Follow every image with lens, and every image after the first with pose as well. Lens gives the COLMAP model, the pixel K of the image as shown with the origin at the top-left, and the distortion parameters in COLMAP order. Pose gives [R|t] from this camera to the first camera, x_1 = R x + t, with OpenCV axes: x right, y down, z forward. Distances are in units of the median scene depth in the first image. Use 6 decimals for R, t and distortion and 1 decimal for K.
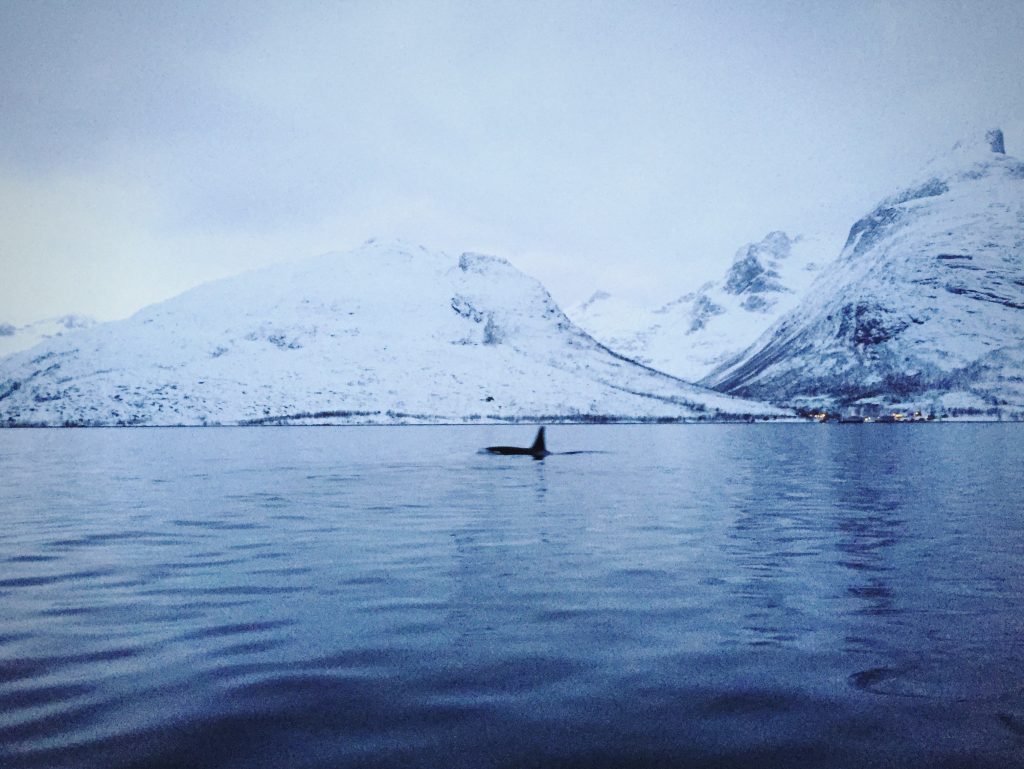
lens RADIAL K [[891.0, 0, 510.3], [0, 891.0, 387.3], [0, 0, 1]] dist [0.083600, -0.105871]
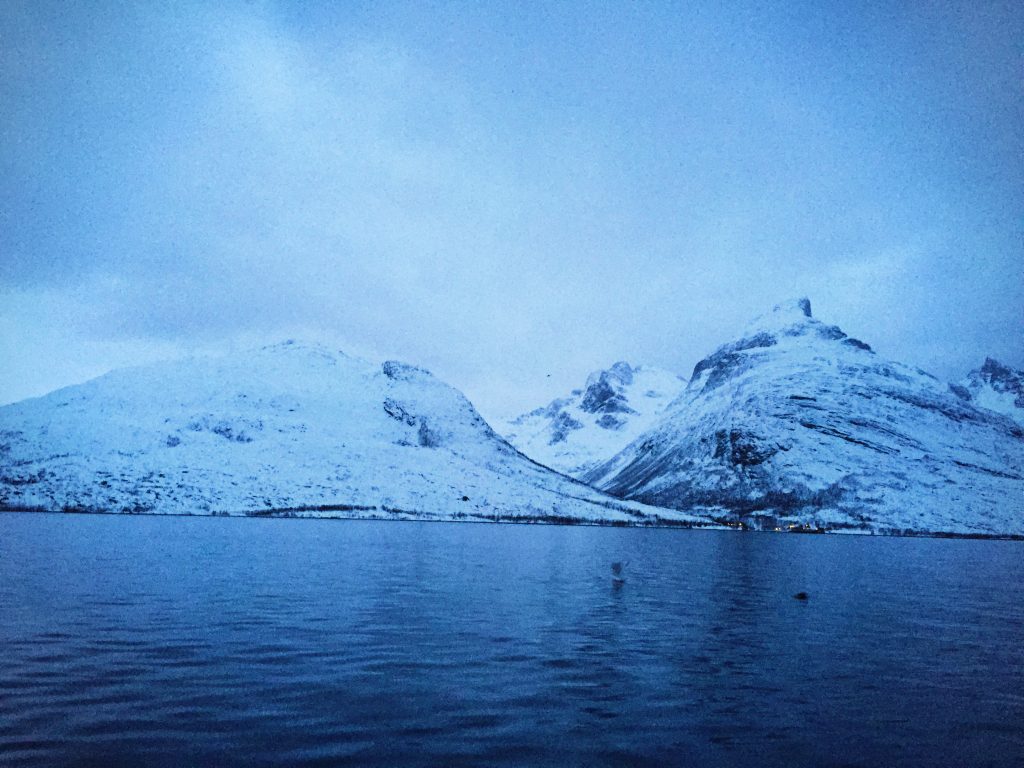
lens RADIAL K [[817.1, 0, 512.2], [0, 817.1, 383.6], [0, 0, 1]] dist [0.067427, -0.007842]
pose [[0.971221, 0.072599, 0.226844, -0.163310], [-0.043970, 0.990695, -0.128804, 0.000065], [-0.234084, 0.115122, 0.965376, -0.007003]]
